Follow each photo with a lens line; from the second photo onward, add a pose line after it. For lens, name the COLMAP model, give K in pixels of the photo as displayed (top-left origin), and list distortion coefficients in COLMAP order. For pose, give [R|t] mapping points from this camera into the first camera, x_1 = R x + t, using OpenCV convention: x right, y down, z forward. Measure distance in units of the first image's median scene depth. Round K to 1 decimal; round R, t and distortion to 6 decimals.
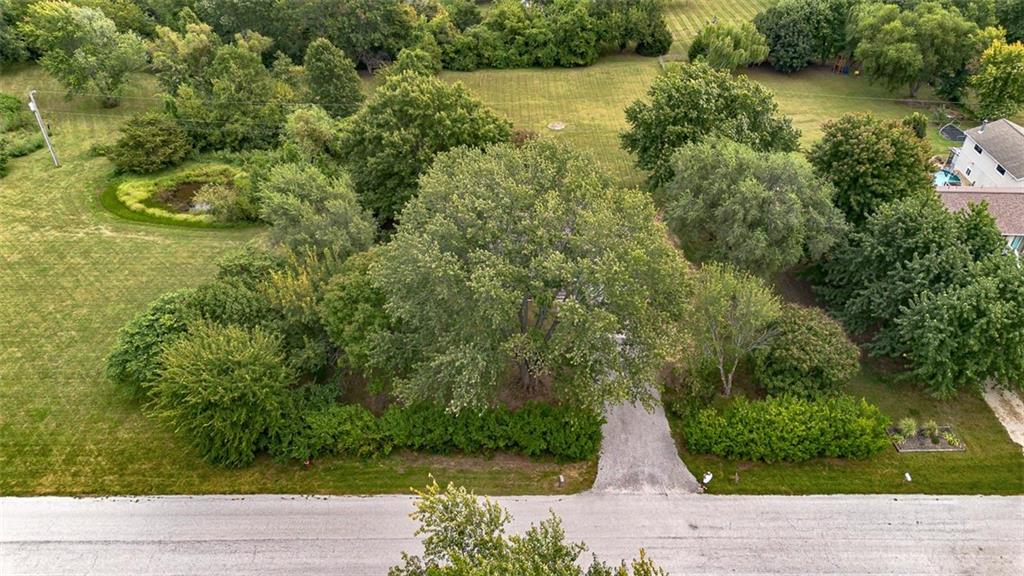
lens RADIAL K [[758.7, 0, 526.0], [0, 758.7, 297.2], [0, 0, 1]] dist [0.034652, -0.022332]
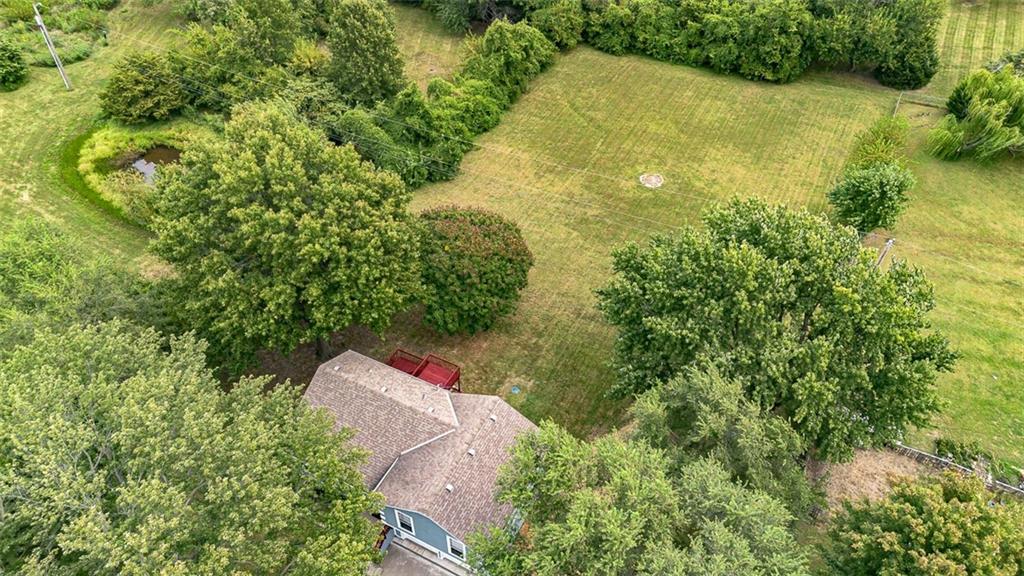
lens RADIAL K [[758.7, 0, 506.5], [0, 758.7, 281.7], [0, 0, 1]] dist [0.034652, -0.022332]
pose [[0.878089, 0.322132, -0.353824, 0.380187], [-0.277934, 0.945282, 0.170864, -0.424241], [0.389504, -0.051694, 0.919573, 0.610984]]
